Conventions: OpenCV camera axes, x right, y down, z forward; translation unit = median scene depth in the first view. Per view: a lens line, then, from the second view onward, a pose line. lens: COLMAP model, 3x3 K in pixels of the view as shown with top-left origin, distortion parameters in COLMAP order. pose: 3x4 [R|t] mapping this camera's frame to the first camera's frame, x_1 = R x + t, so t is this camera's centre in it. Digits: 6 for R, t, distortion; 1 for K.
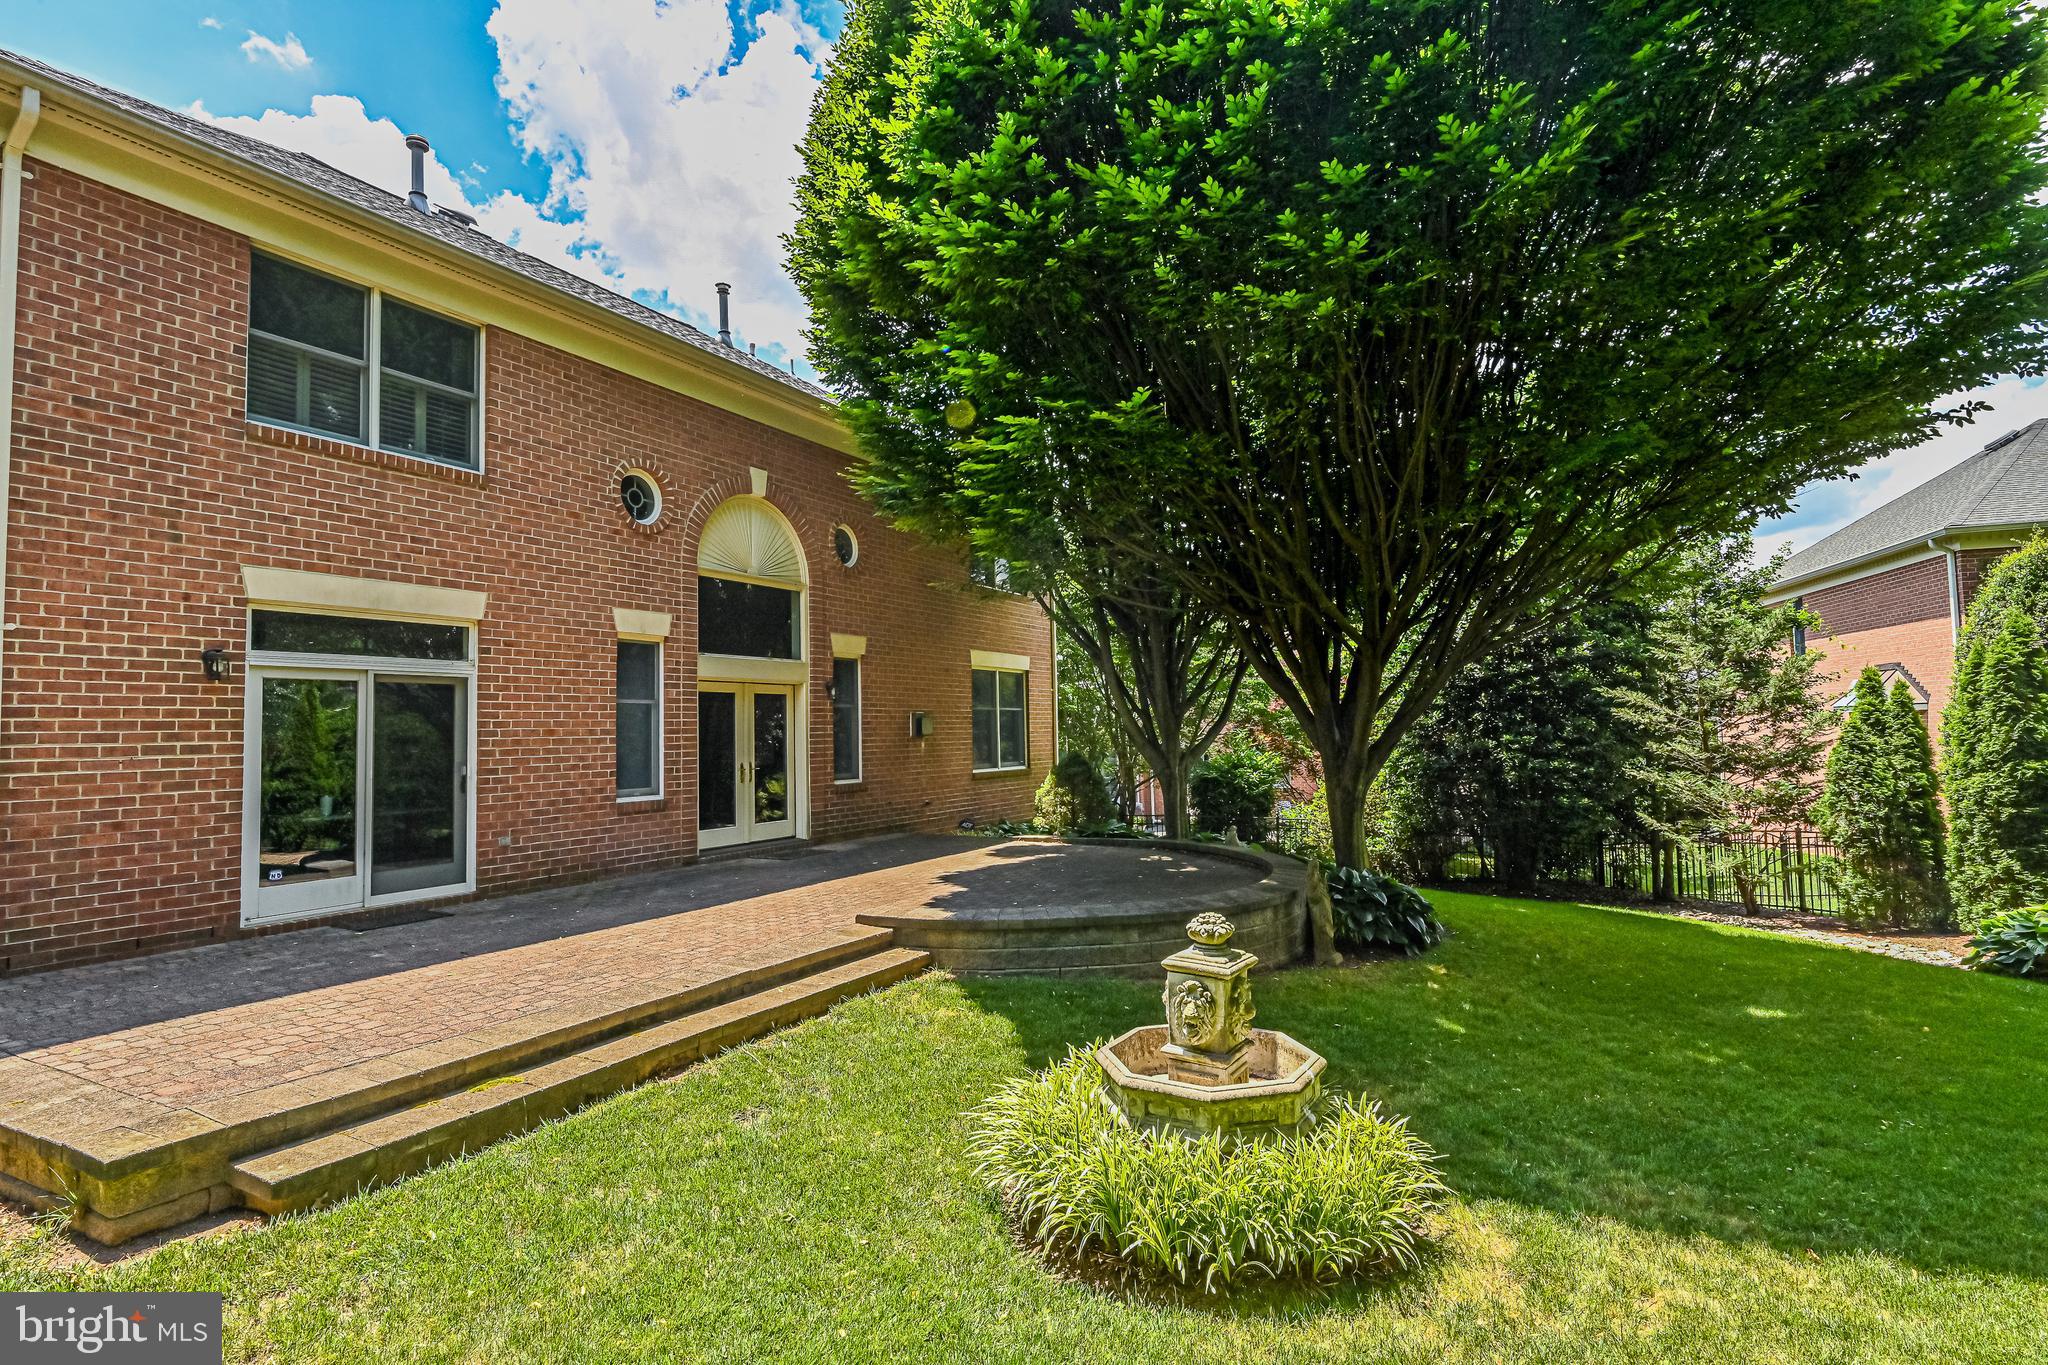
lens RADIAL K [[1018.0, 0, 1049.5], [0, 1018.0, 679.0], [0, 0, 1]] dist [0.001871, 0.000036]
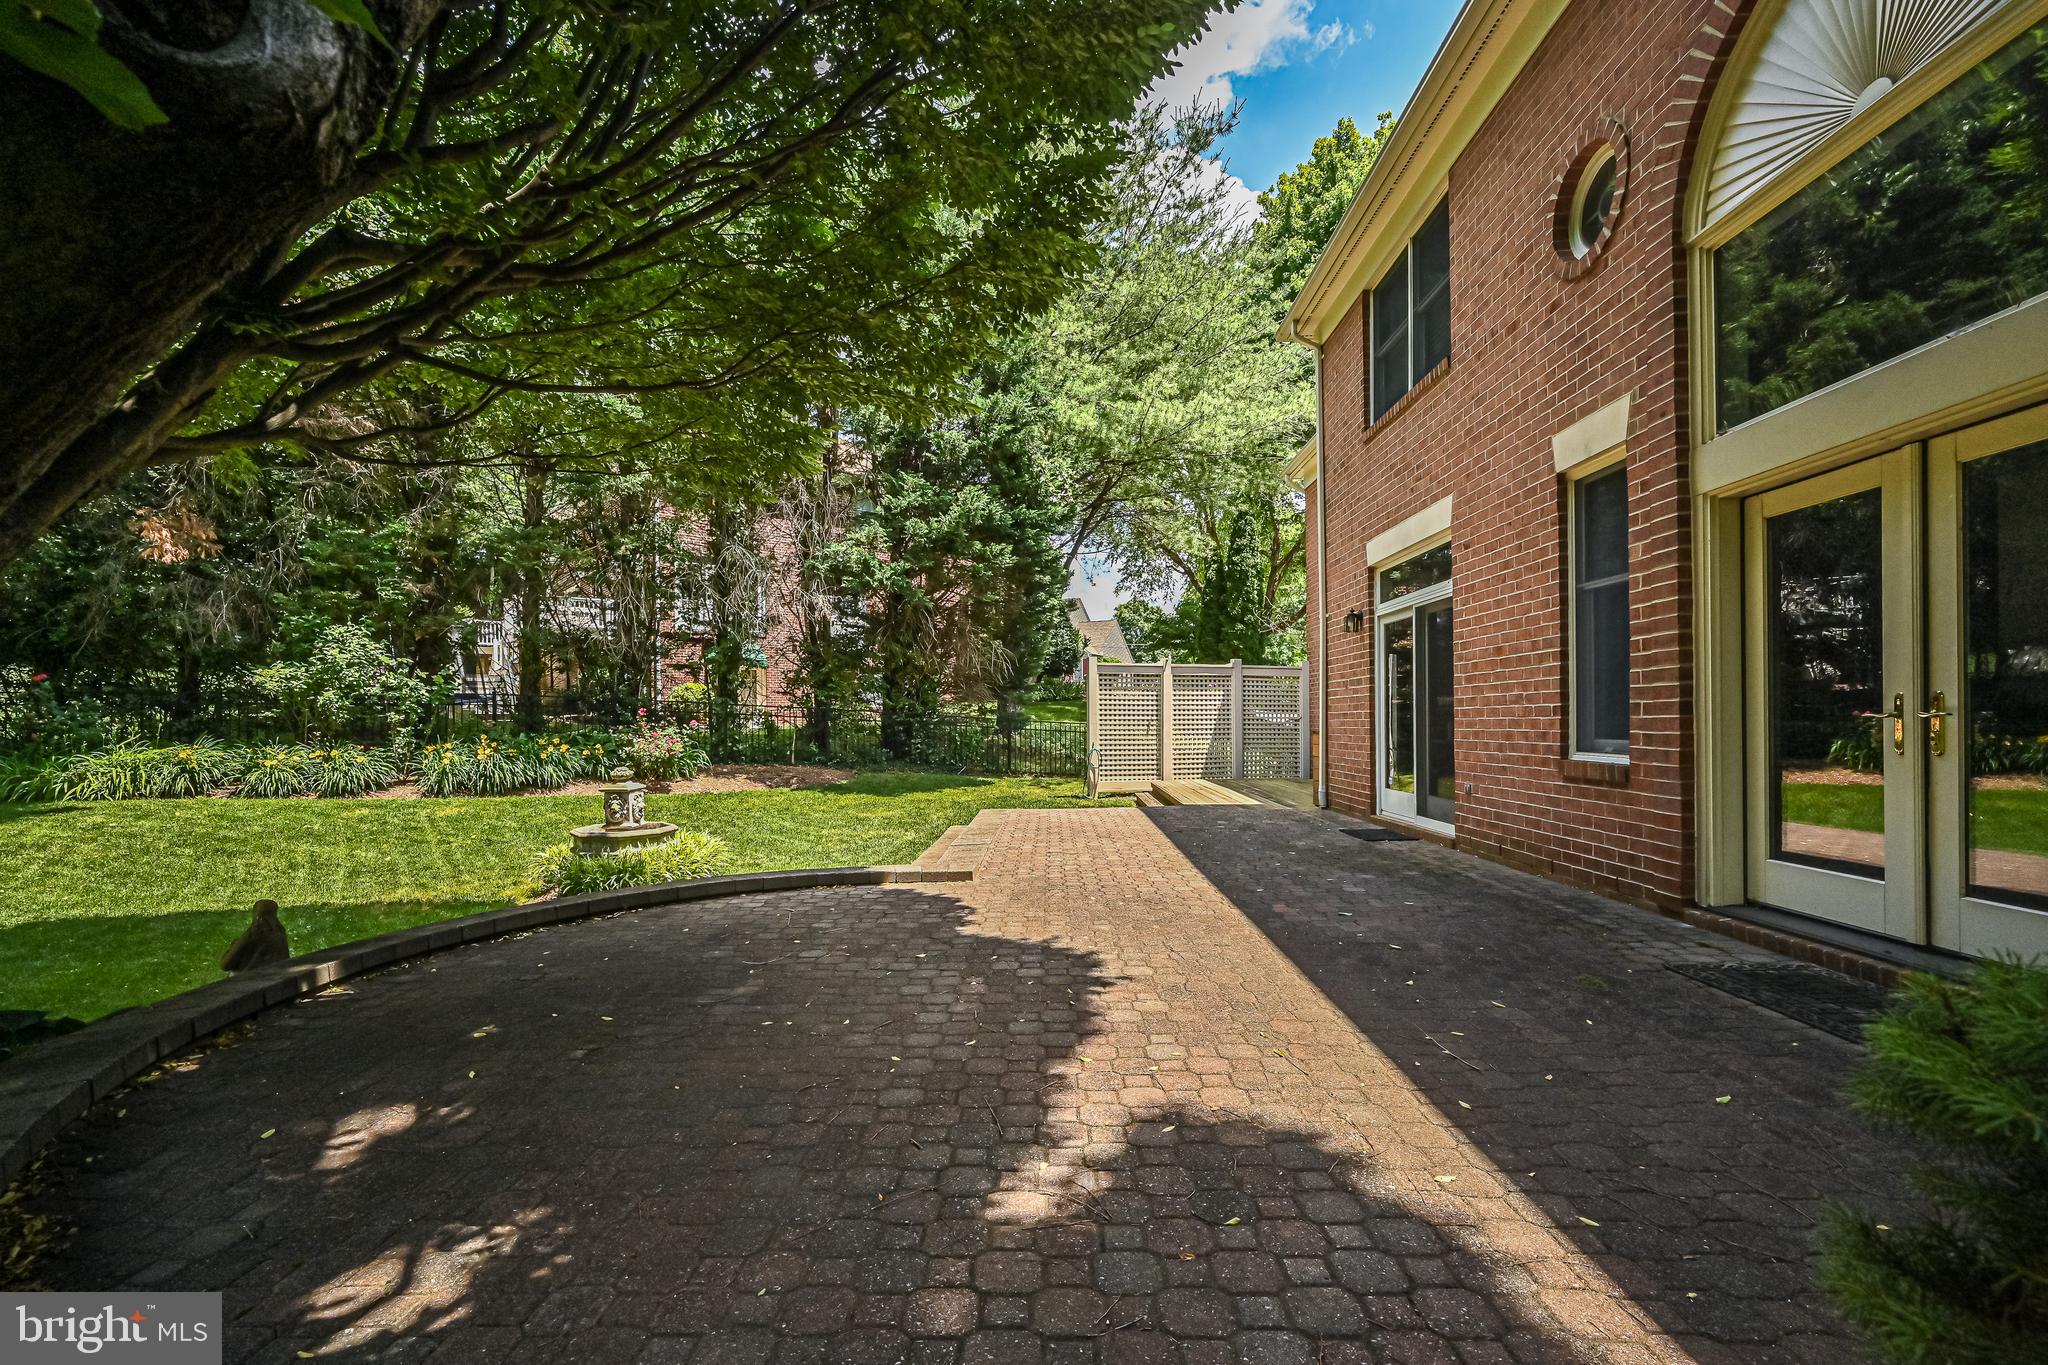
lens RADIAL K [[885.9, 0, 1024.5], [0, 885.9, 721.9], [0, 0, 1]] dist [-0.001376, -0.000234]
pose [[-0.897571, 0.032546, -0.439667, 0.088021], [0.053999, 0.997878, -0.036370, 0.100357], [0.437551, -0.056386, -0.897424, 1.315020]]
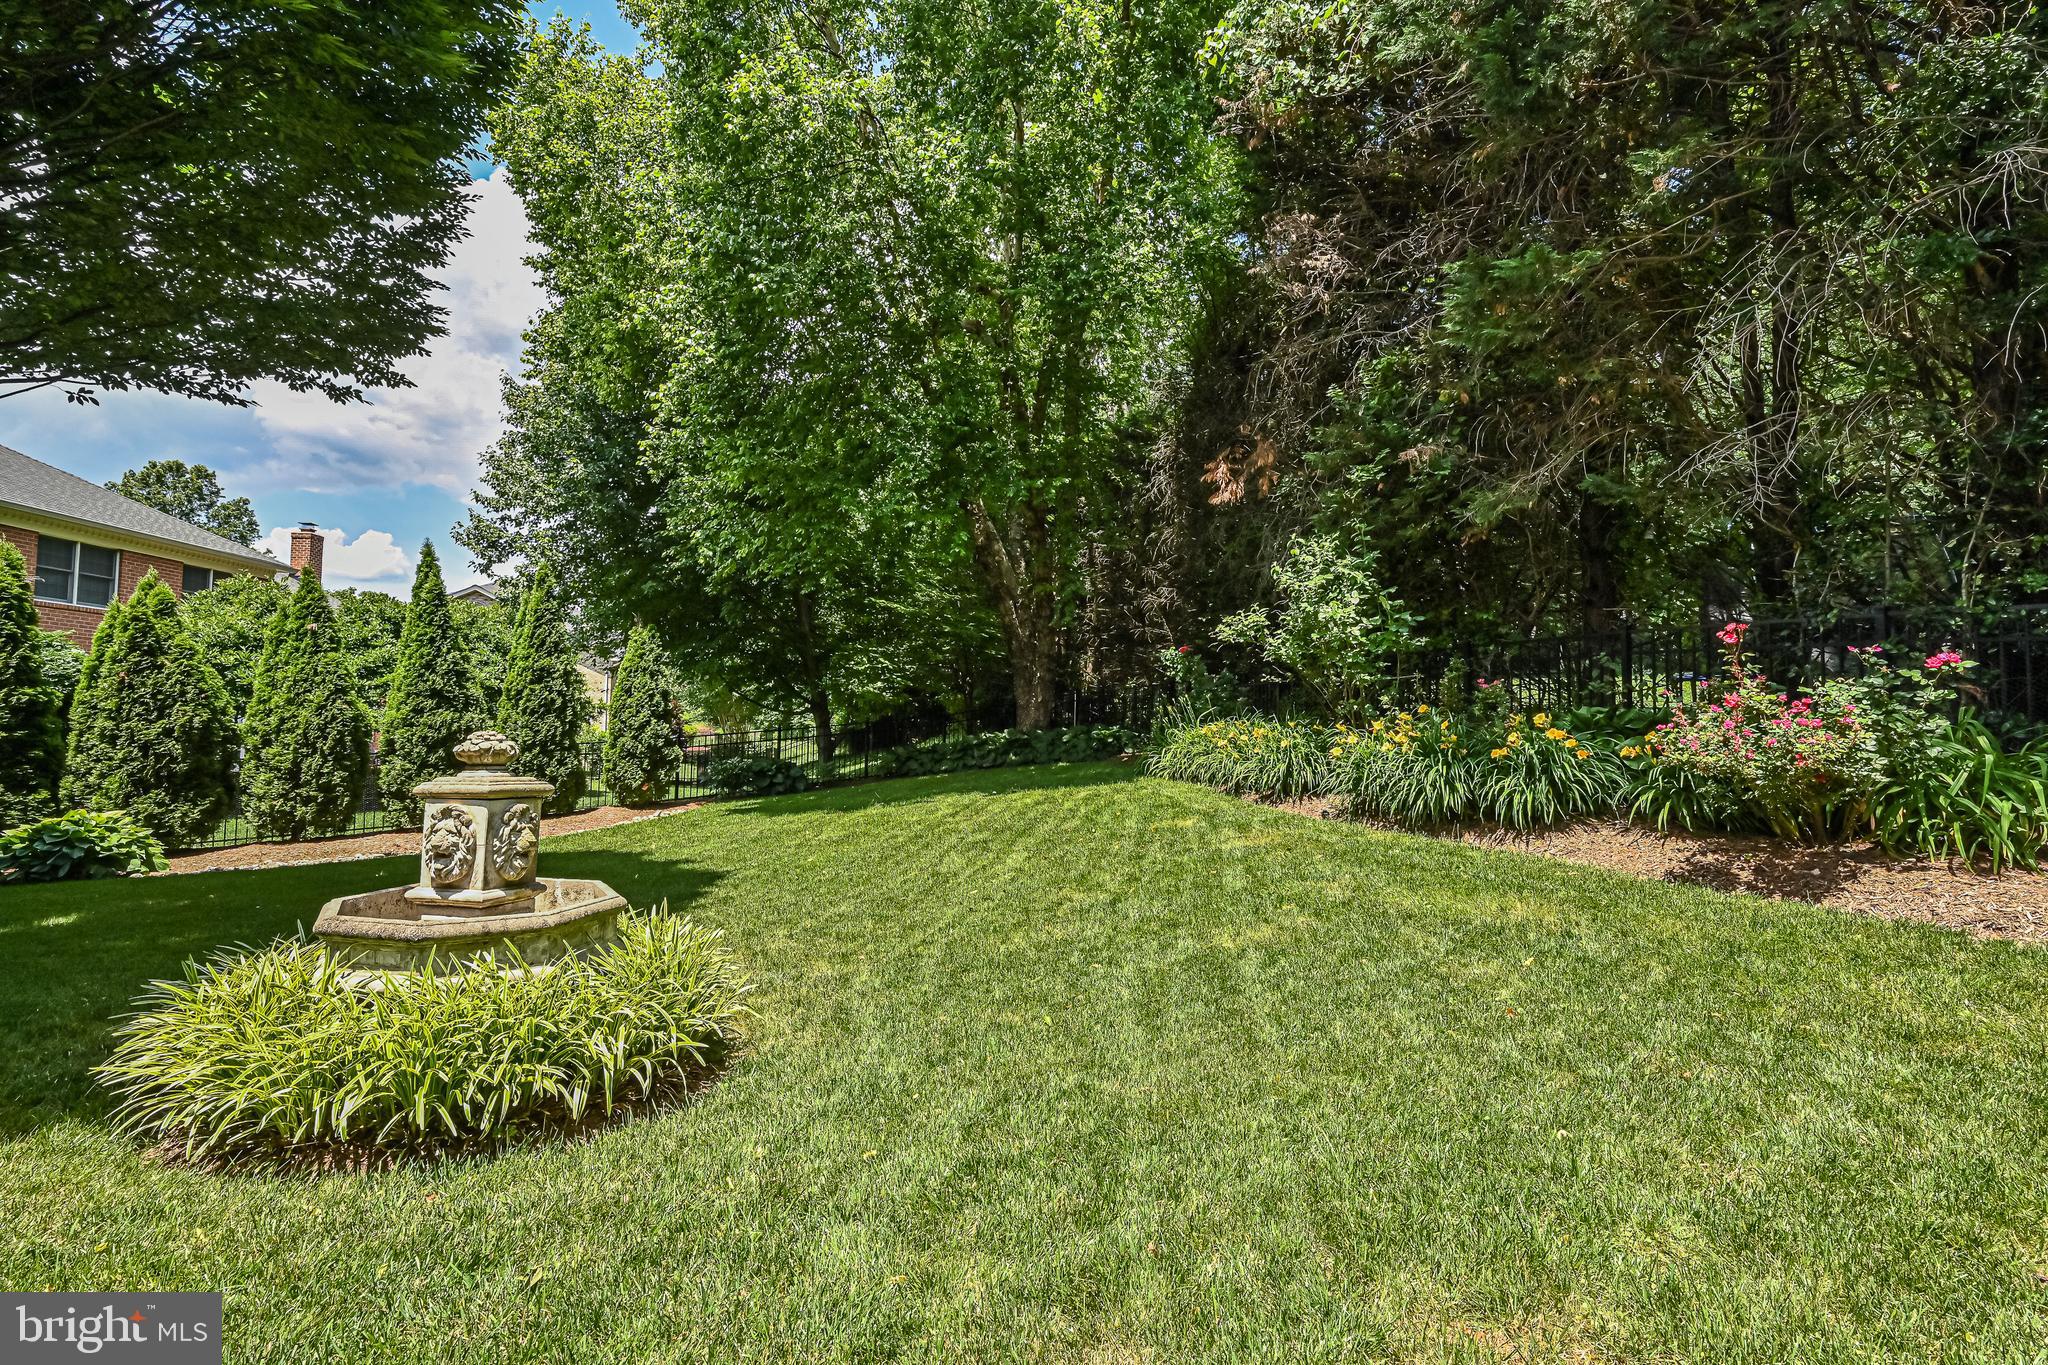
lens RADIAL K [[940.5, 0, 1034.7], [0, 940.5, 685.4], [0, 0, 1]] dist [-0.001439, 0.000221]
pose [[-0.338924, 0.062653, 0.938725, -0.292918], [-0.062606, 0.994067, -0.088950, 0.093807], [-0.938728, -0.088917, -0.332990, 0.364364]]
